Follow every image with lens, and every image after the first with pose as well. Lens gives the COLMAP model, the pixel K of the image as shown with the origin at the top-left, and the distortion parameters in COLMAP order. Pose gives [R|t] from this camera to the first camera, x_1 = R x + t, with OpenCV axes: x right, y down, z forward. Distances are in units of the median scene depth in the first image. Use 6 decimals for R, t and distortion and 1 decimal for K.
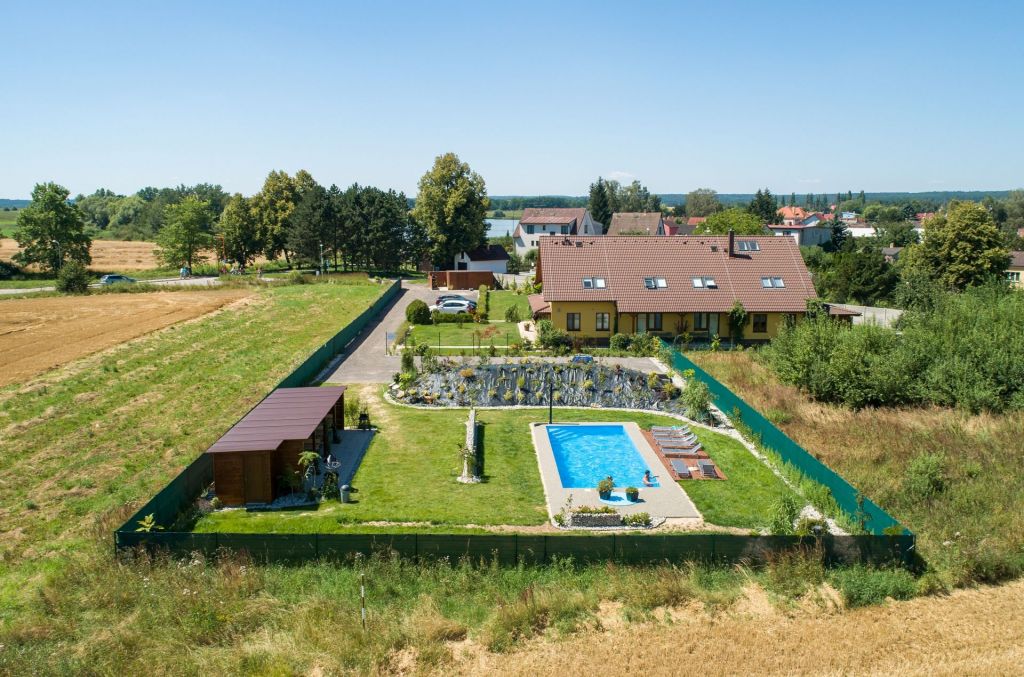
lens RADIAL K [[857.9, 0, 507.9], [0, 857.9, 332.5], [0, 0, 1]] dist [-0.018574, 0.013894]
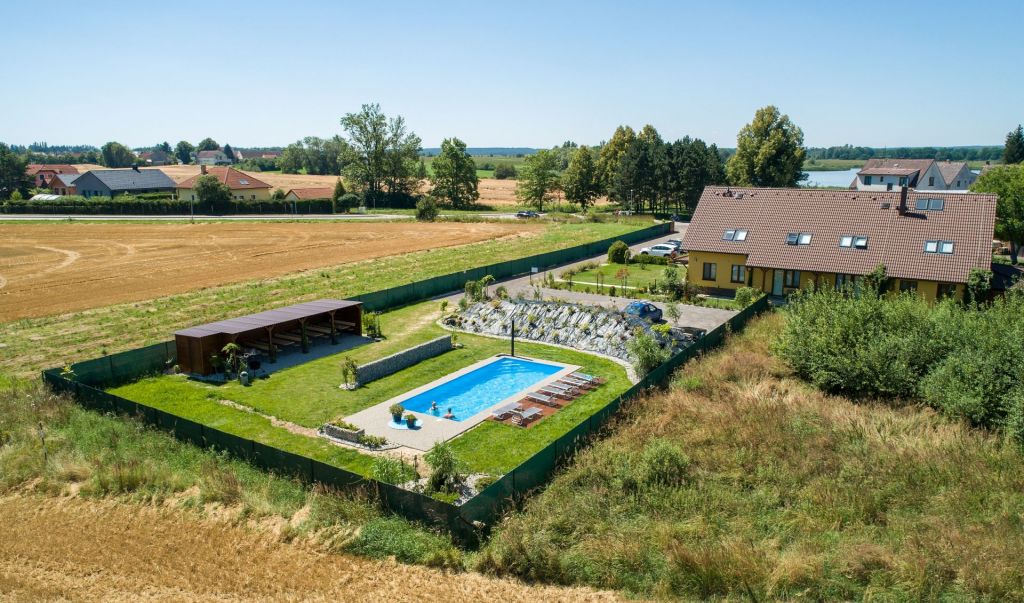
lens RADIAL K [[732.0, 0, 508.8], [0, 732.0, 312.1], [0, 0, 1]] dist [-0.019039, 0.009361]
pose [[0.835228, 0.116422, -0.537439, 0.358787], [-0.080948, 0.992715, 0.089246, -0.023289], [0.543913, -0.031037, 0.838567, 0.129945]]
